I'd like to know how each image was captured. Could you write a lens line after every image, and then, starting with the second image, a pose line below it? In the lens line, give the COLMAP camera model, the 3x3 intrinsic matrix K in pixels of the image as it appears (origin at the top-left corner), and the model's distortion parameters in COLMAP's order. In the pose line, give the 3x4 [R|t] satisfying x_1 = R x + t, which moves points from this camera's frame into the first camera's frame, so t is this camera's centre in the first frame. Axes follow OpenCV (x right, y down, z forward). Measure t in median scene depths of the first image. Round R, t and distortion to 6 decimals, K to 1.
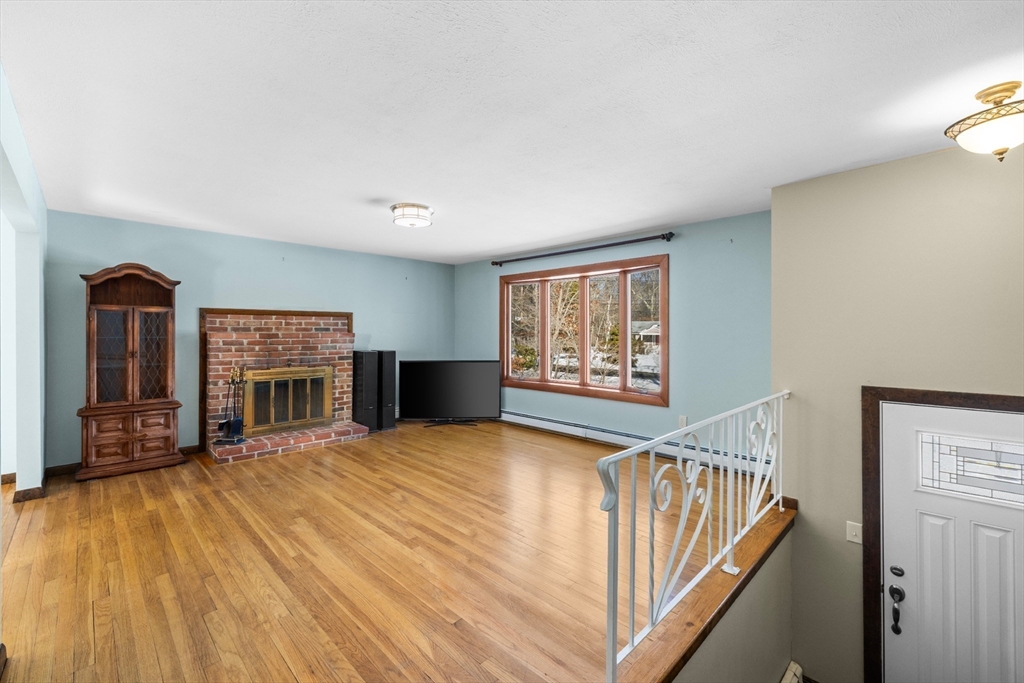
lens RADIAL K [[429.0, 0, 508.1], [0, 429.0, 330.5], [0, 0, 1]] dist [-0.002571, -0.000345]
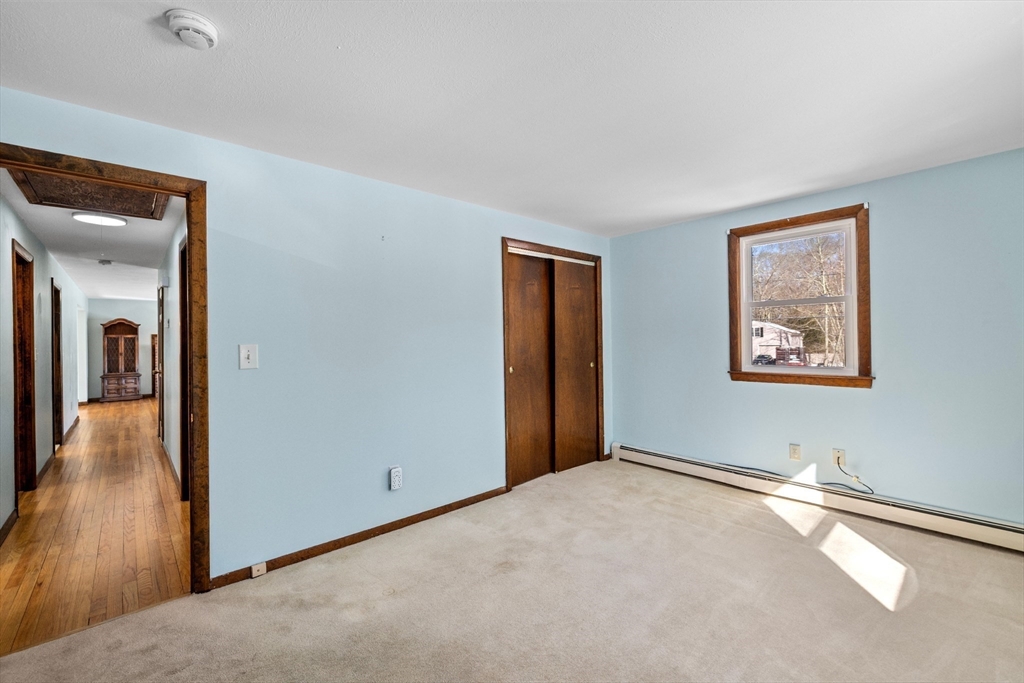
lens RADIAL K [[434.0, 0, 509.8], [0, 434.0, 338.2], [0, 0, 1]] dist [-0.002746, -0.000123]
pose [[0.998780, -0.008010, -0.048734, 1.373319], [0.007953, 0.999967, -0.001371, -0.014737], [0.048743, 0.000982, 0.998811, -1.284722]]
